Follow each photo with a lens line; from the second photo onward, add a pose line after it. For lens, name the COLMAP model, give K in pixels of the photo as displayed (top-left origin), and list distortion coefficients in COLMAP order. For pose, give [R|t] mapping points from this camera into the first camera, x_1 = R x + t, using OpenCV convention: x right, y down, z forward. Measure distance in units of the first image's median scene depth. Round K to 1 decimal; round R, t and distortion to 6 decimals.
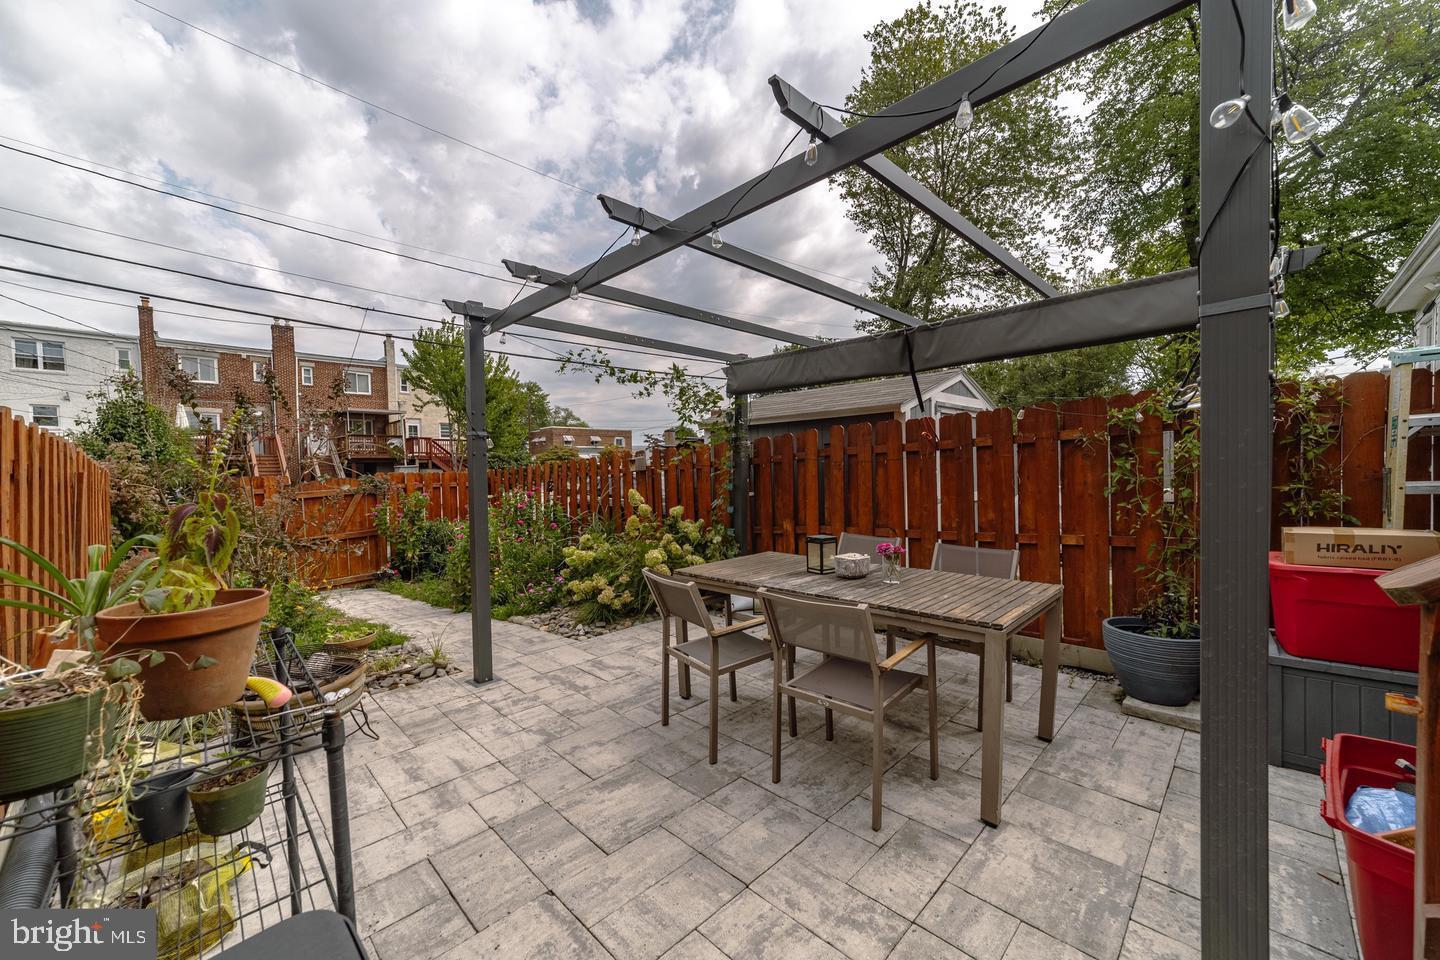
lens RADIAL K [[544.6, 0, 720.0], [0, 544.6, 480.0], [0, 0, 1]] dist [0.000346, 0.025091]
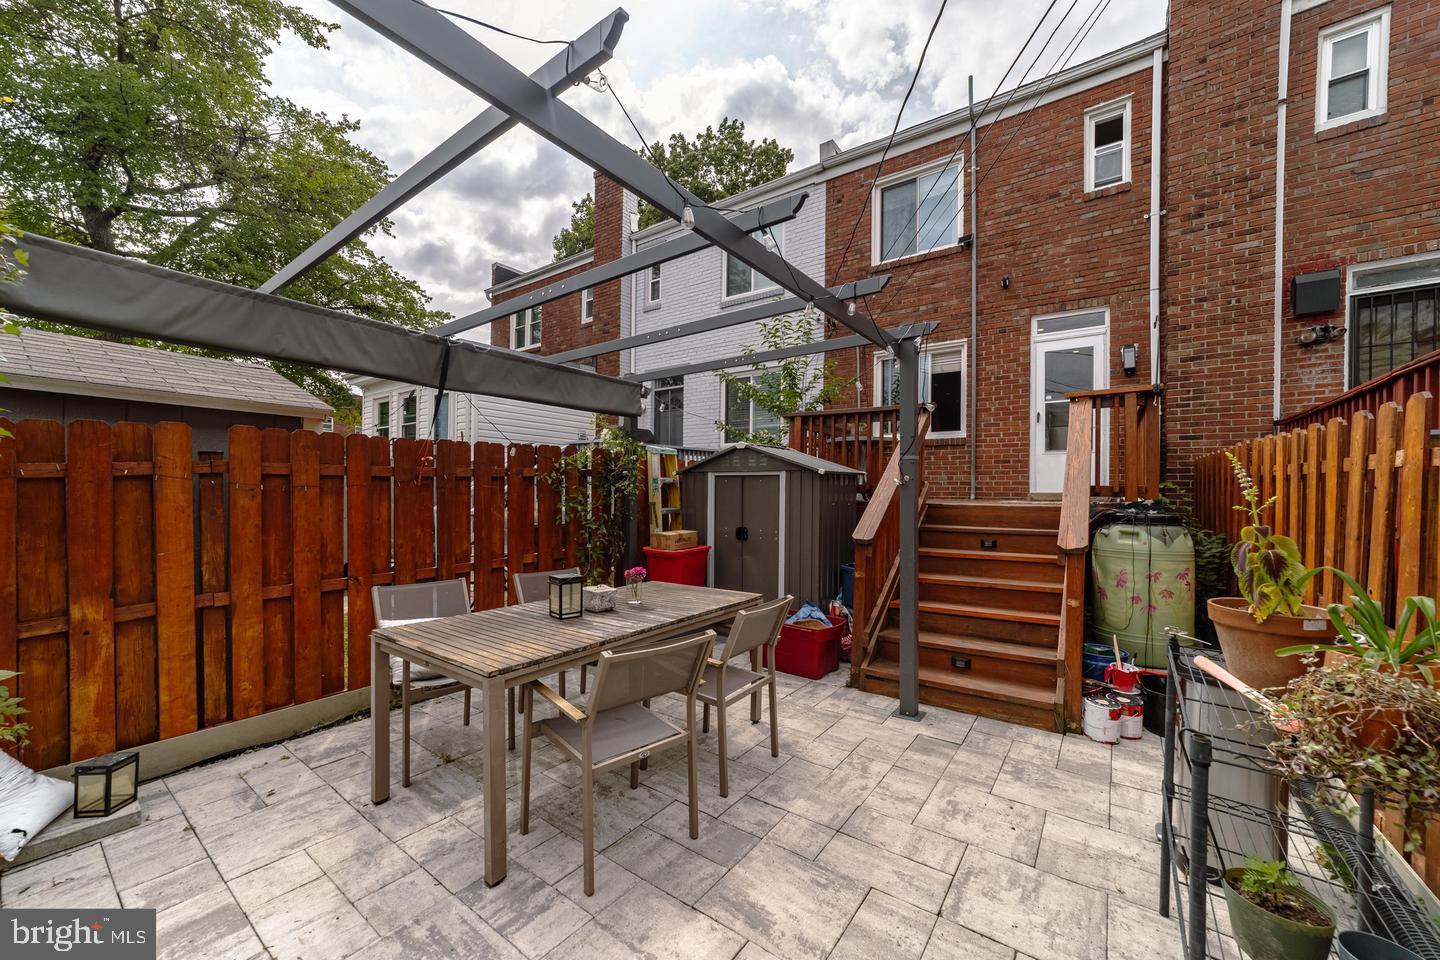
lens RADIAL K [[544.6, 0, 720.0], [0, 544.6, 480.0], [0, 0, 1]] dist [0.000346, 0.025091]
pose [[-0.142859, 0.049932, 0.988483, -0.824964], [0.015762, 0.998715, -0.048171, -0.003218], [-0.989618, 0.008699, -0.143462, 0.980881]]
